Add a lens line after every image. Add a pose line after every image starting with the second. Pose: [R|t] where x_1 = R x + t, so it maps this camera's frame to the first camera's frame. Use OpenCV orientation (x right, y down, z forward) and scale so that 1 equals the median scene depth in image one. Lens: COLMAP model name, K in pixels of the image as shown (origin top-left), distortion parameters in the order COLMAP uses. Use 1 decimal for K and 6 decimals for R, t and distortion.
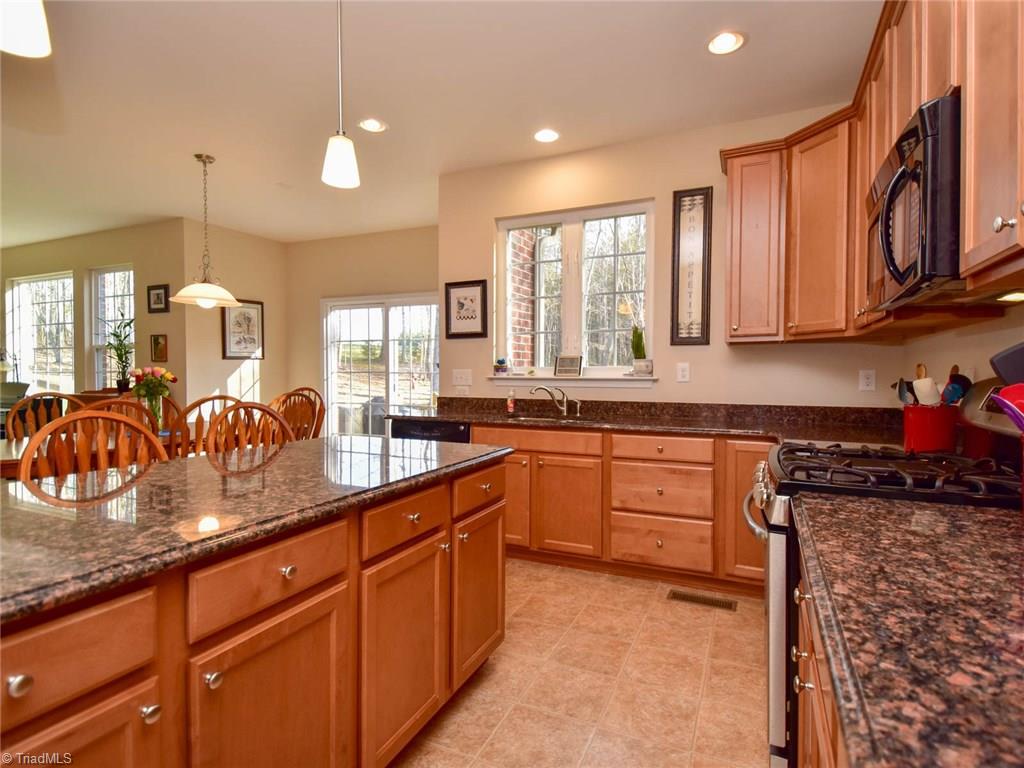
lens RADIAL K [[534.3, 0, 512.0], [0, 534.3, 384.0], [0, 0, 1]] dist [0.040868, -0.025038]
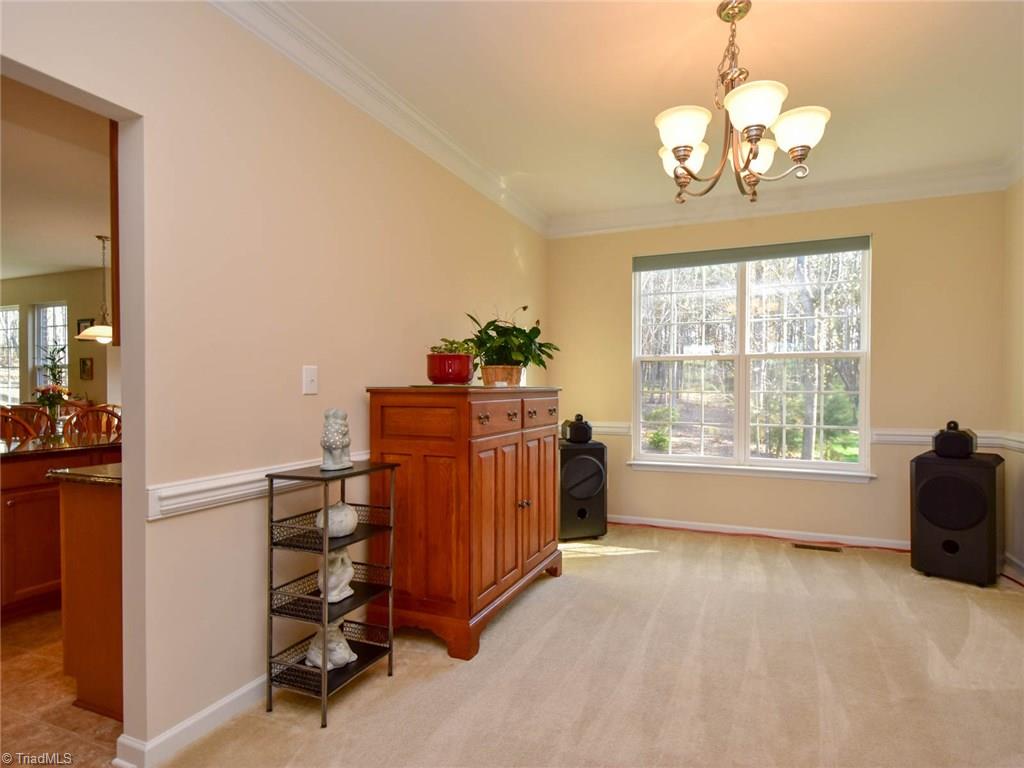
lens RADIAL K [[516.2, 0, 512.0], [0, 516.2, 384.0], [0, 0, 1]] dist [0.034643, -0.023803]
pose [[0.998582, -0.003925, 0.053092, 0.601261], [0.005062, 0.999760, -0.021294, 0.000228], [-0.052996, 0.021532, 0.998363, -0.584358]]
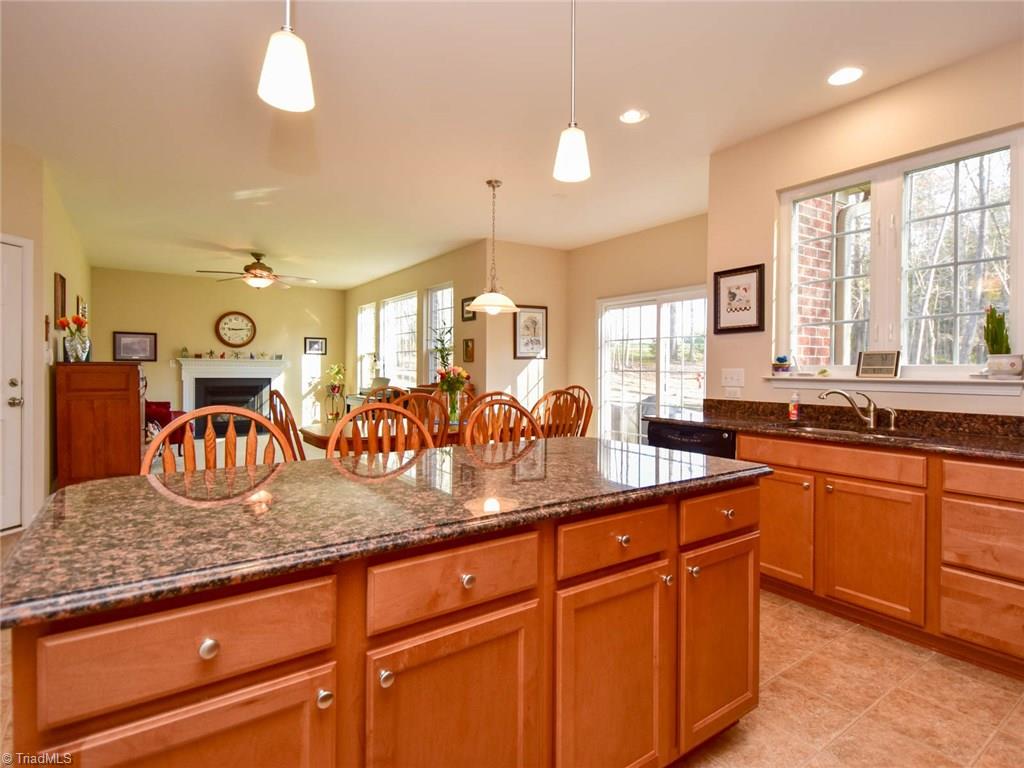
lens RADIAL K [[530.8, 0, 512.7], [0, 530.8, 375.2], [0, 0, 1]] dist [0.043759, -0.025609]
pose [[0.864701, 0.007584, -0.502229, 0.048091], [-0.014373, 0.999850, -0.009649, -0.003492], [0.502081, 0.015562, 0.864681, 0.078171]]
